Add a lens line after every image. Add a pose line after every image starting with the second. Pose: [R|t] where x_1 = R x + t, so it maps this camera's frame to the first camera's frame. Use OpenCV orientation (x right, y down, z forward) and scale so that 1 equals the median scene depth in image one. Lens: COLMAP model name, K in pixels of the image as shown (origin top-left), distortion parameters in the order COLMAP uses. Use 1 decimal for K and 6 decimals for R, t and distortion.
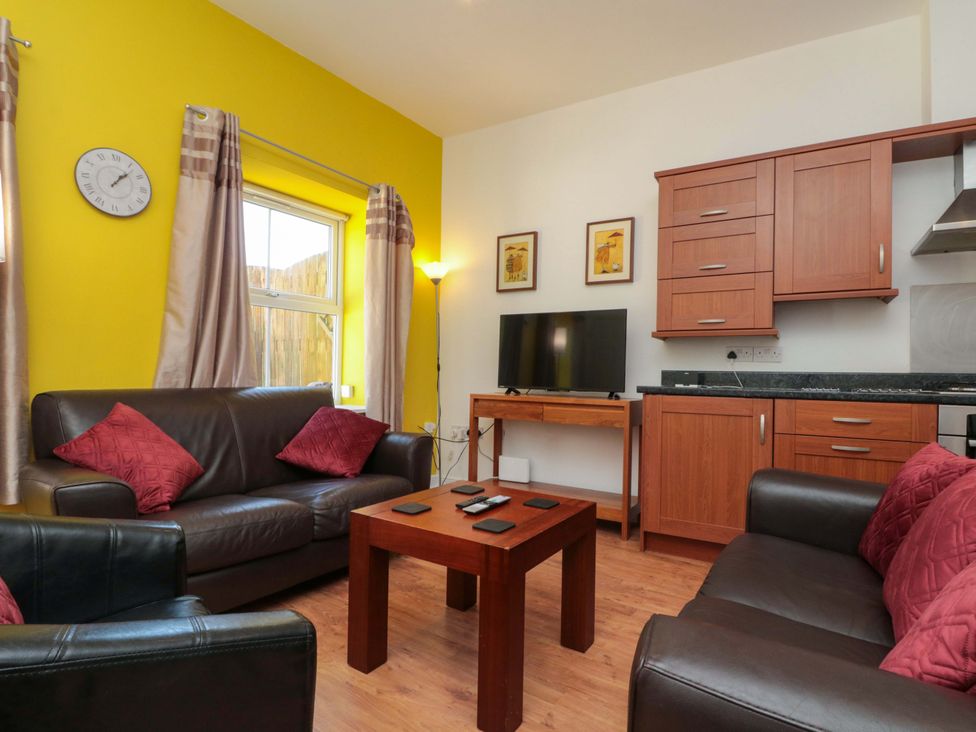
lens RADIAL K [[506.3, 0, 487.6], [0, 506.3, 370.1], [0, 0, 1]] dist [-0.002170, -0.012305]
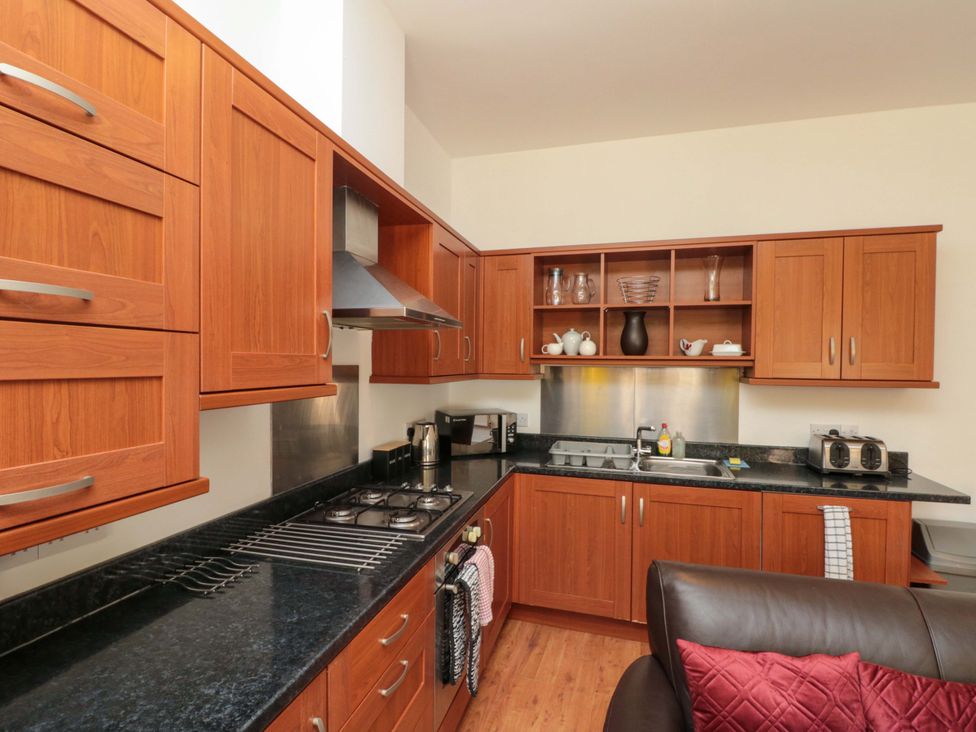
lens RADIAL K [[510.2, 0, 484.4], [0, 510.2, 372.3], [0, 0, 1]] dist [-0.015415, -0.001092]
pose [[-0.290802, -0.040512, 0.955925, 0.116984], [-0.020310, 0.999139, 0.036165, -0.175653], [-0.956568, -0.008898, -0.291374, 0.860370]]
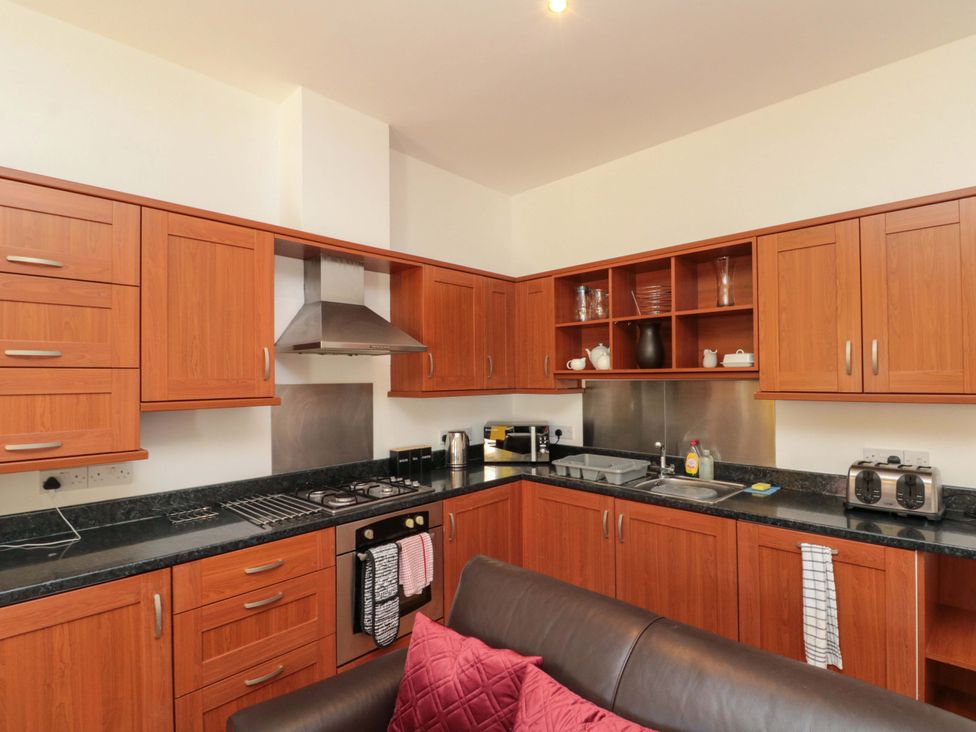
lens RADIAL K [[506.3, 0, 487.6], [0, 506.3, 370.1], [0, 0, 1]] dist [-0.002170, -0.012305]
pose [[0.196193, -0.007494, 0.980537, -0.023221], [0.008260, 0.999948, 0.005990, -0.184209], [-0.980530, 0.006924, 0.196245, 0.373500]]
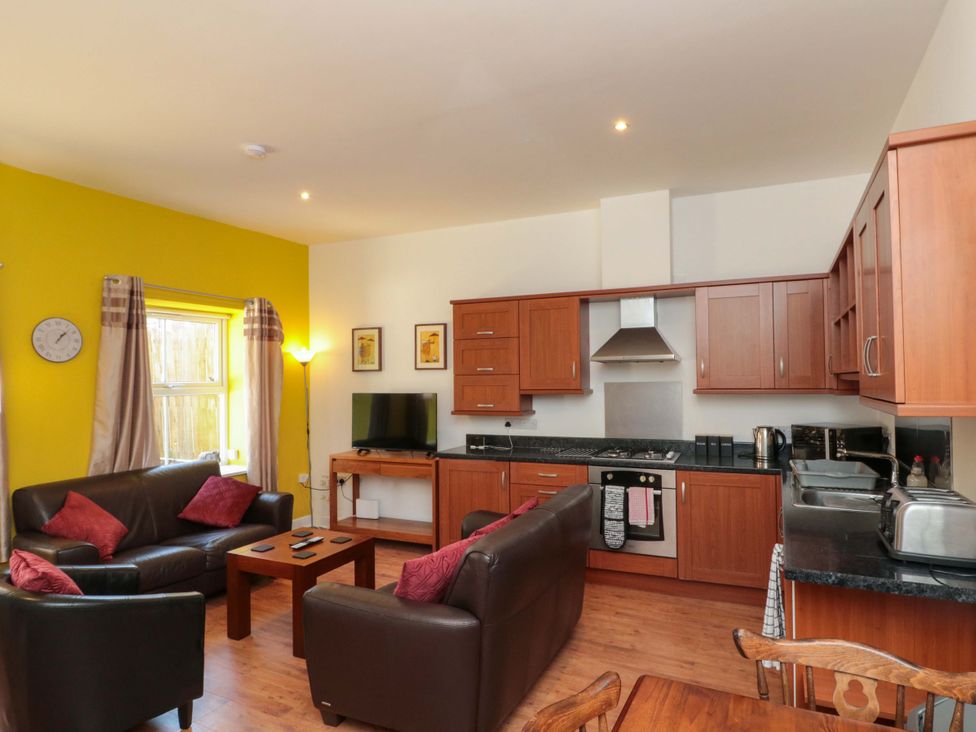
lens RADIAL K [[561.9, 0, 490.6], [0, 561.9, 370.6], [0, 0, 1]] dist [0.001567, -0.015847]
pose [[0.990138, -0.028108, 0.137250, 0.234351], [0.029099, 0.999563, -0.005220, -0.191931], [-0.137044, 0.009162, 0.990523, -0.647833]]
